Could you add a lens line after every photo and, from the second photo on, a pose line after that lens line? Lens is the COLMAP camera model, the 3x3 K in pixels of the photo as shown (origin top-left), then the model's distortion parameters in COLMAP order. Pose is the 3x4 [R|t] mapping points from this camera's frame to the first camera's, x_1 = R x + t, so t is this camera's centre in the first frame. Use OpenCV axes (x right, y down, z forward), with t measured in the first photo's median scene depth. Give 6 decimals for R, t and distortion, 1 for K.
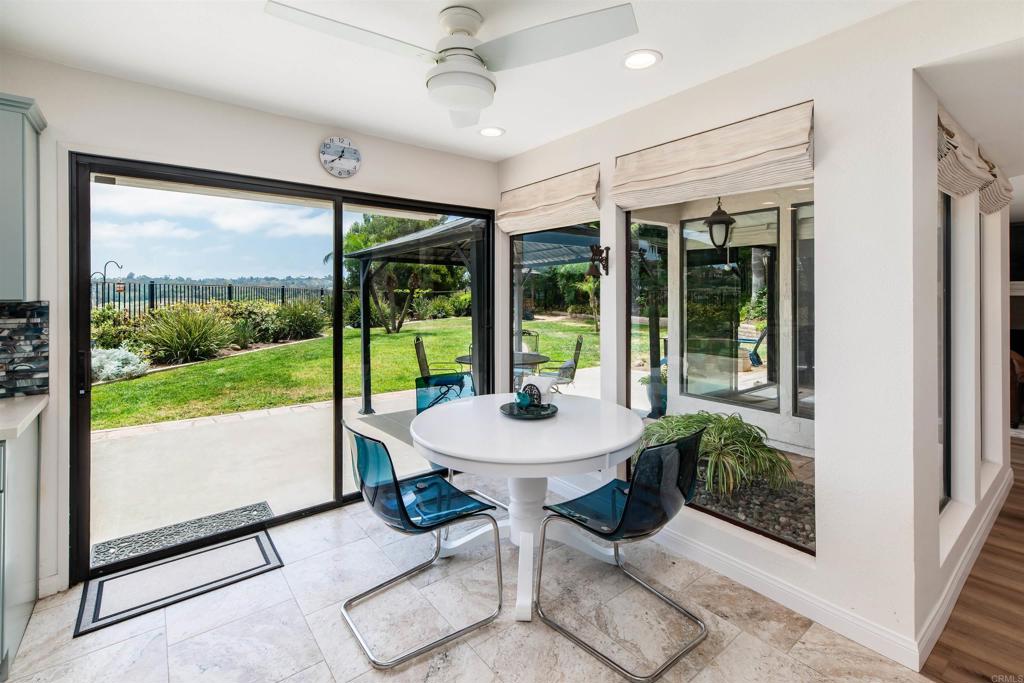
lens RADIAL K [[465.3, 0, 530.5], [0, 465.3, 293.5], [0, 0, 1]] dist [-0.022506, 0.018982]
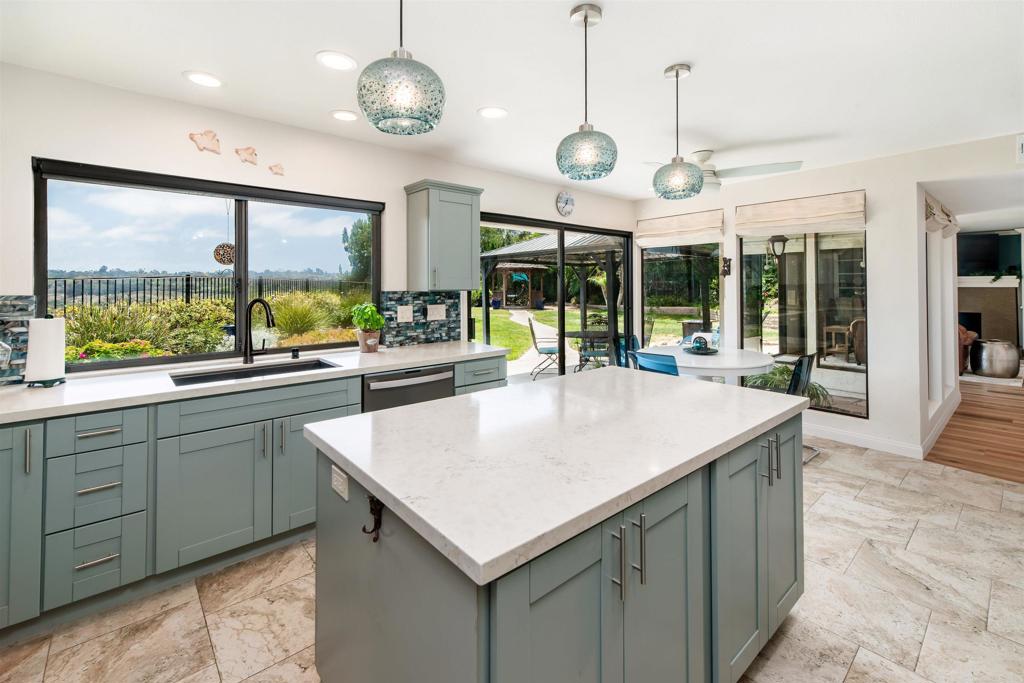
lens RADIAL K [[453.5, 0, 513.5], [0, 453.5, 281.3], [0, 0, 1]] dist [-0.000572, -0.000337]
pose [[0.999534, -0.000699, 0.030533, -0.669862], [0.001042, 0.999937, -0.011213, 0.000300], [-0.030523, 0.011240, 0.999471, -0.629098]]
